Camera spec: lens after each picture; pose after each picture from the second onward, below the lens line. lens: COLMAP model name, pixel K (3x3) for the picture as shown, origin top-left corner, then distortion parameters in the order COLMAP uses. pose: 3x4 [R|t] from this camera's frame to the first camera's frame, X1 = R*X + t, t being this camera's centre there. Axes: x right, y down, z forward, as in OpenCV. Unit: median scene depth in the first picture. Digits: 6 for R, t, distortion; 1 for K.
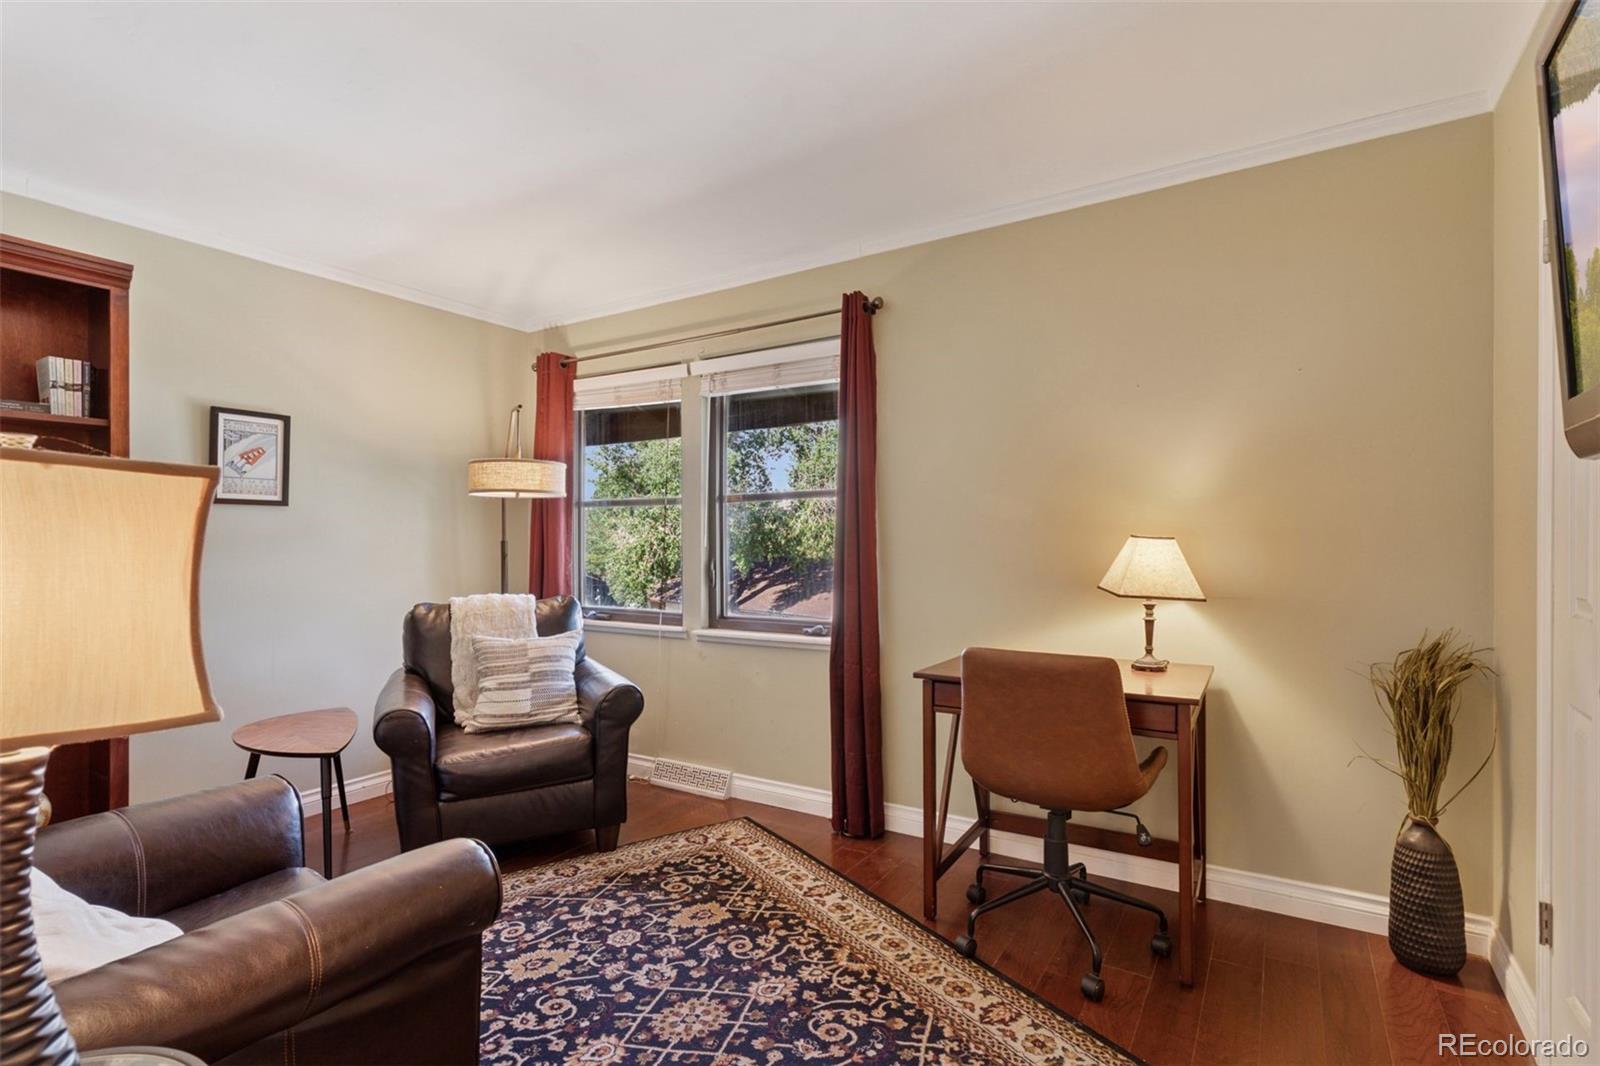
lens RADIAL K [[782.6, 0, 798.5], [0, 782.6, 538.5], [0, 0, 1]] dist [0.005808, -0.000374]
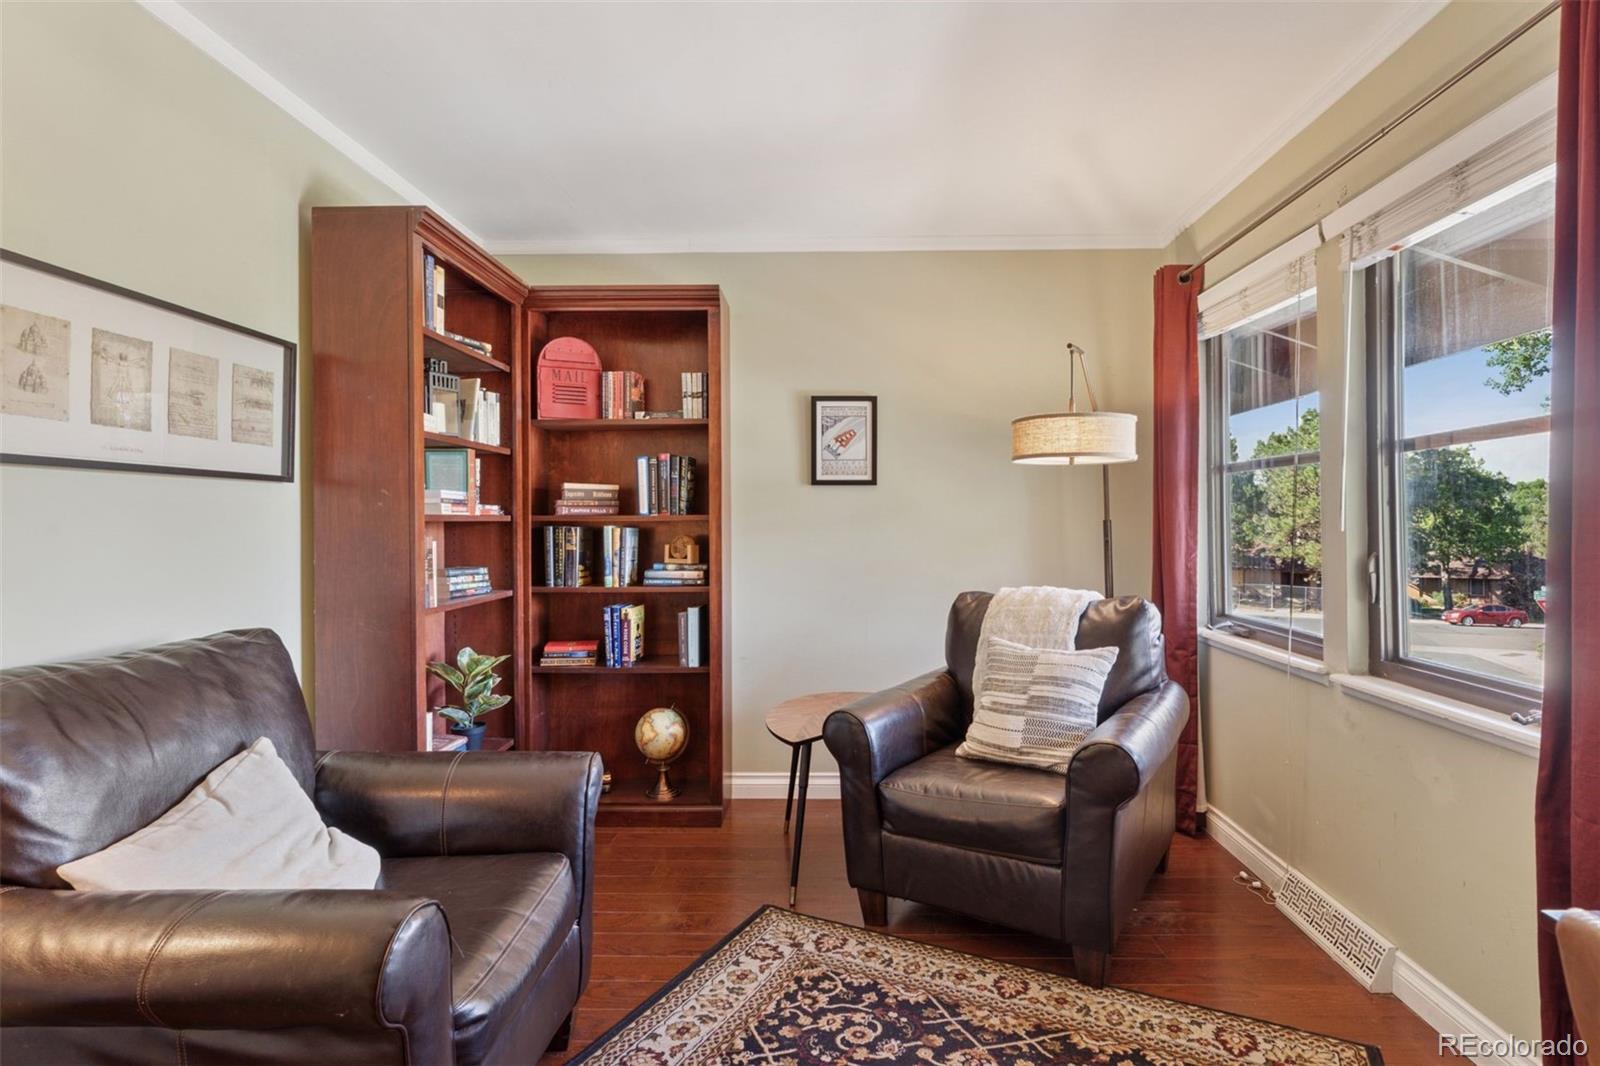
lens RADIAL K [[811.1, 0, 816.4], [0, 811.1, 511.0], [0, 0, 1]] dist [0.002037, 0.000790]
pose [[0.520586, -0.006111, -0.853788, 0.225391], [0.001817, 0.999980, -0.006050, -0.002116], [0.853808, 0.001599, 0.520586, 0.431164]]
